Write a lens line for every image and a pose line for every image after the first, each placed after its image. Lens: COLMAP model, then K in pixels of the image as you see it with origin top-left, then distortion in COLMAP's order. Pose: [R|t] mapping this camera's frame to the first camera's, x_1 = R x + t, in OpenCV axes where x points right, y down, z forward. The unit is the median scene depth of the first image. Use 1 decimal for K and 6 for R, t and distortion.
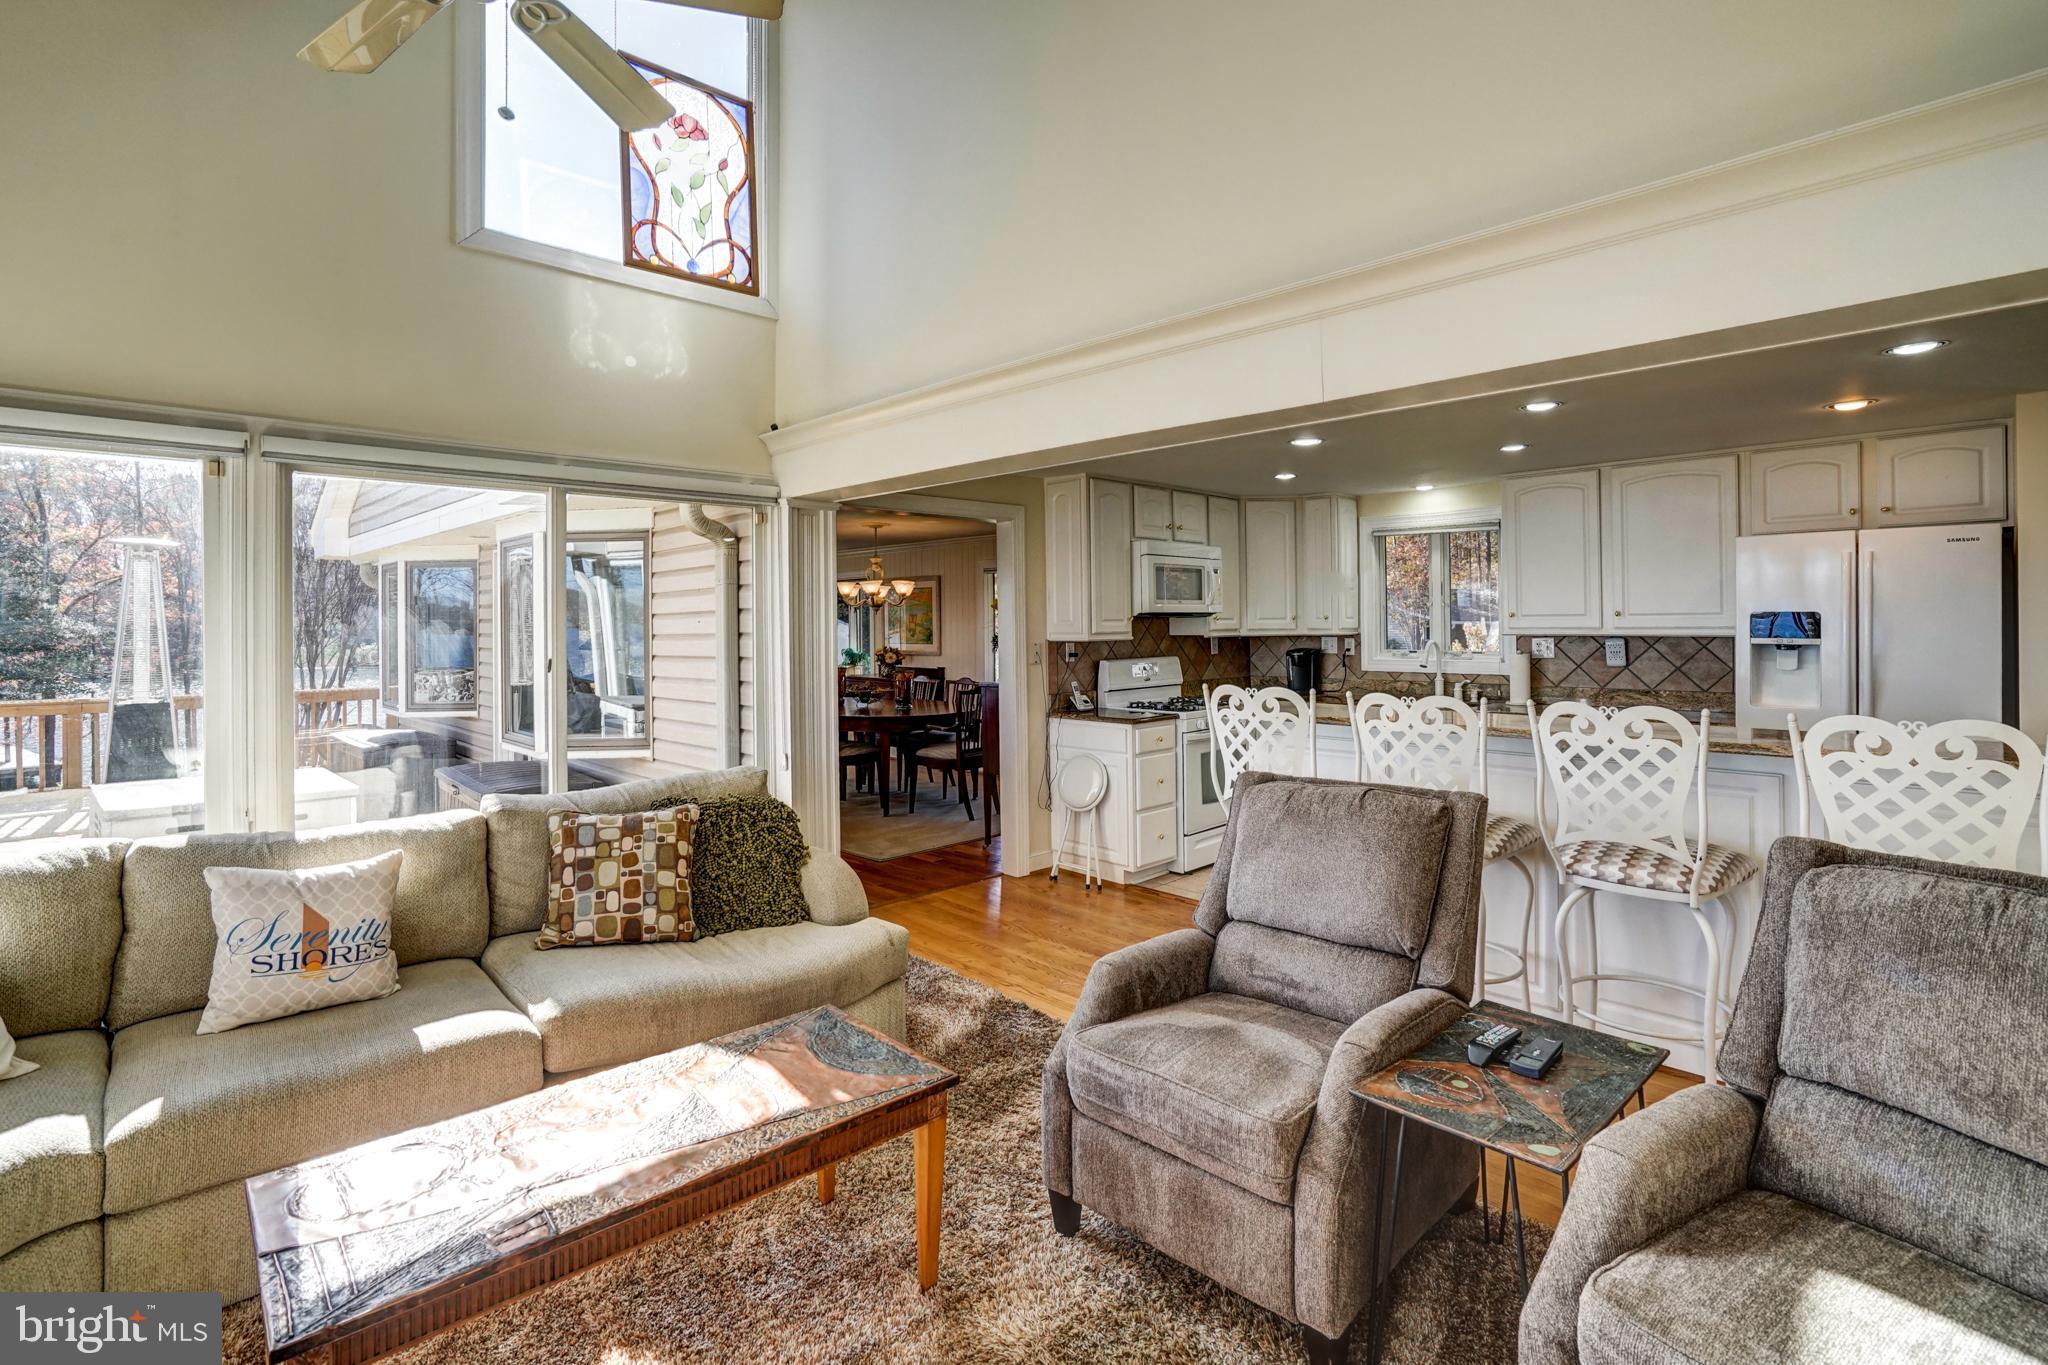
lens RADIAL K [[983.6, 0, 988.4], [0, 983.6, 622.8], [0, 0, 1]] dist [-0.030236, 0.000013]
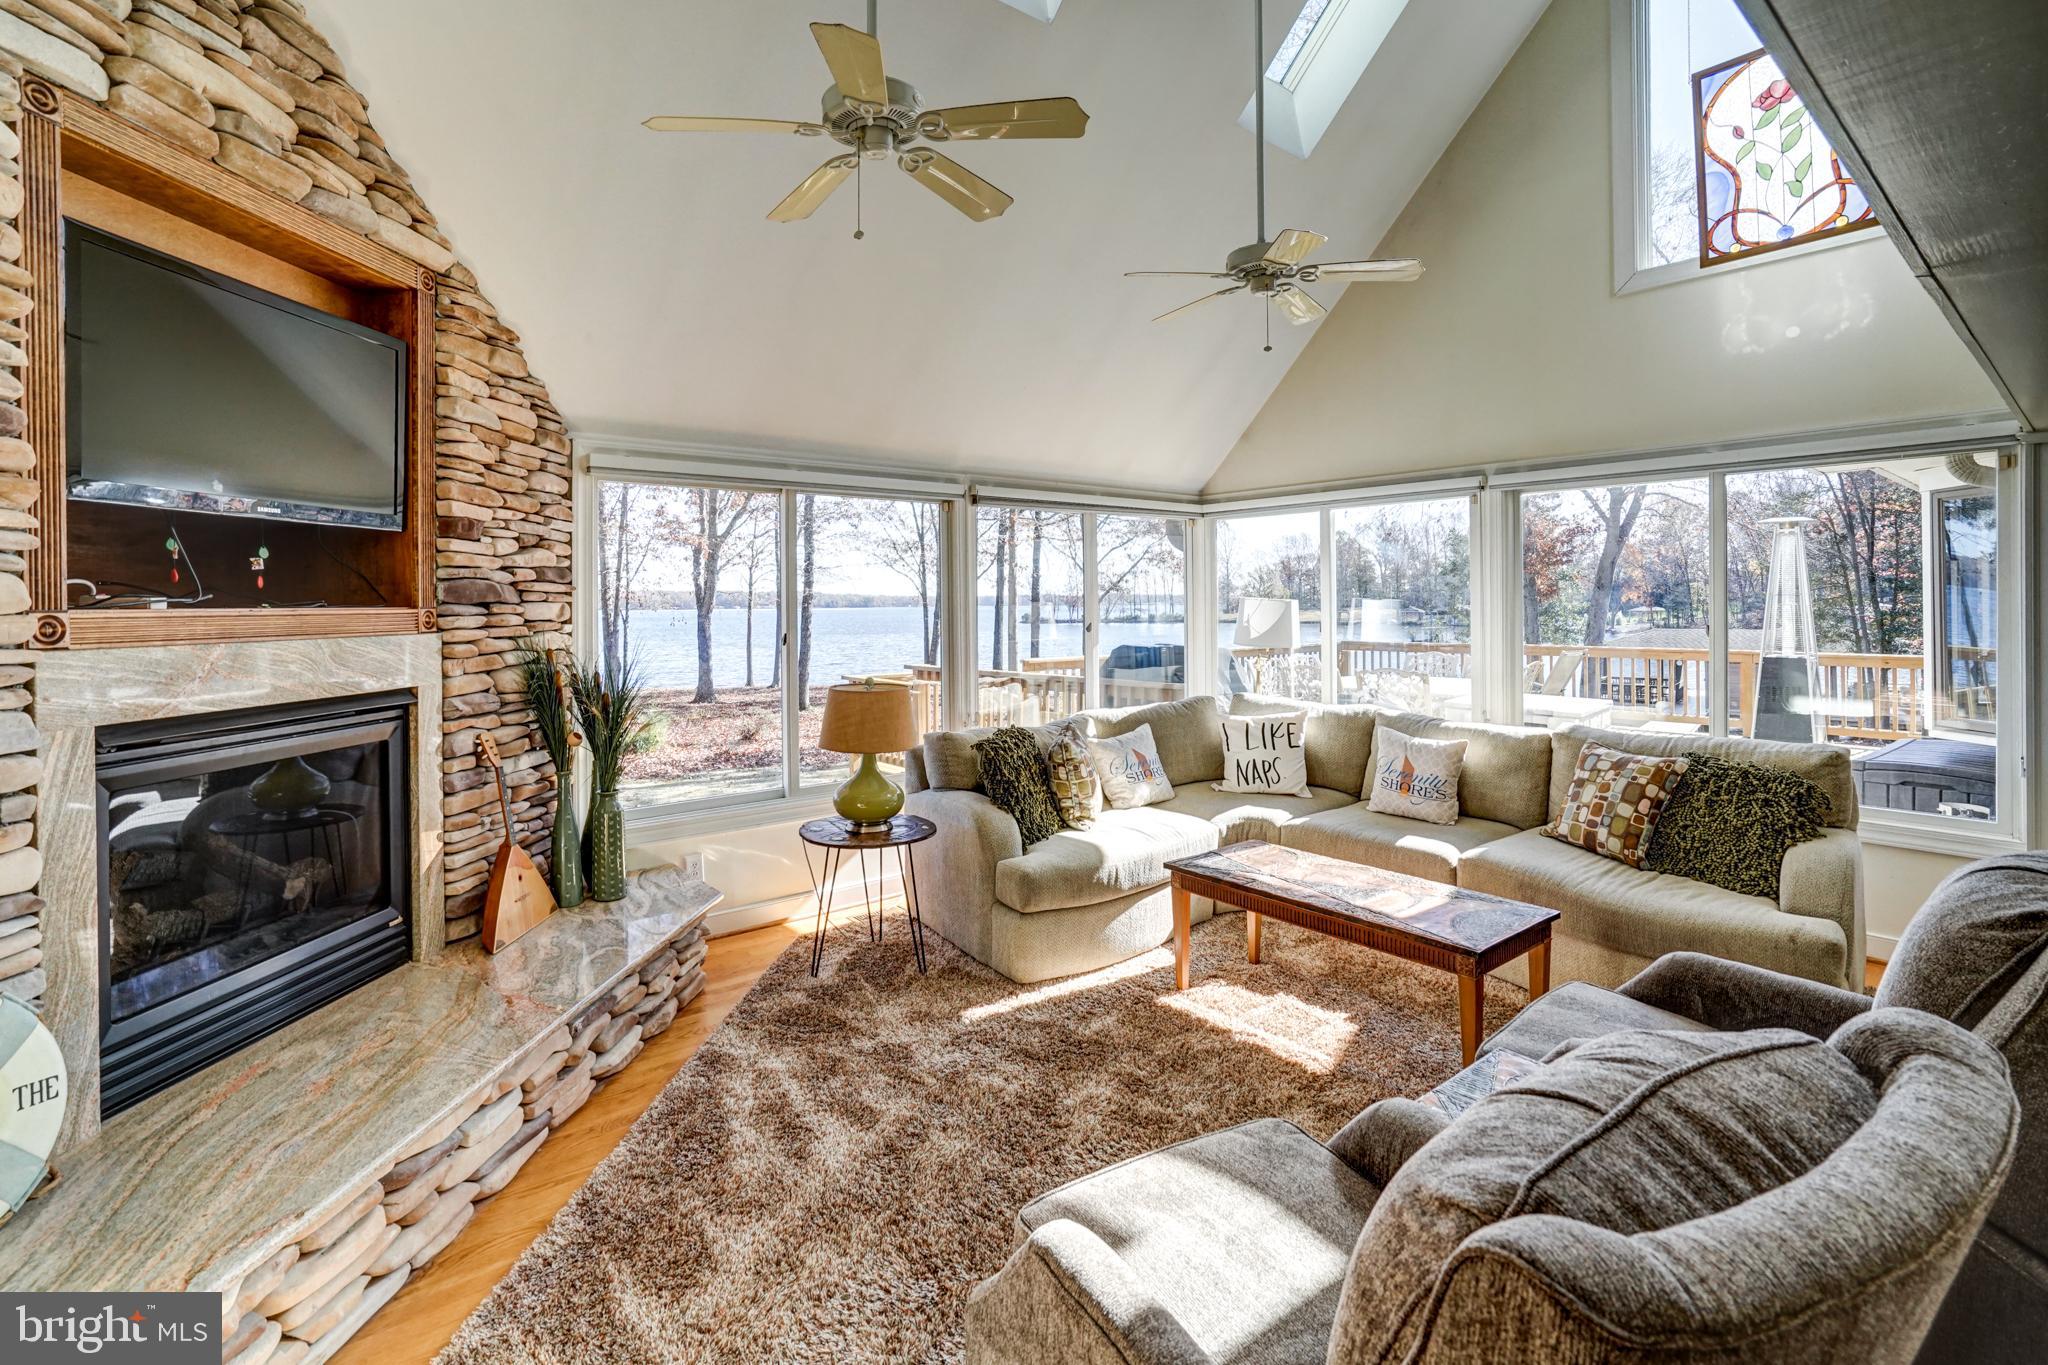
lens RADIAL K [[956.0, 0, 1003.2], [0, 956.0, 613.2], [0, 0, 1]] dist [-0.002558, 0.020572]
pose [[-0.084963, 0.020587, -0.996171, 0.776067], [0.010818, 0.999747, 0.019738, -0.007761], [0.996325, -0.009100, -0.085164, 0.303424]]
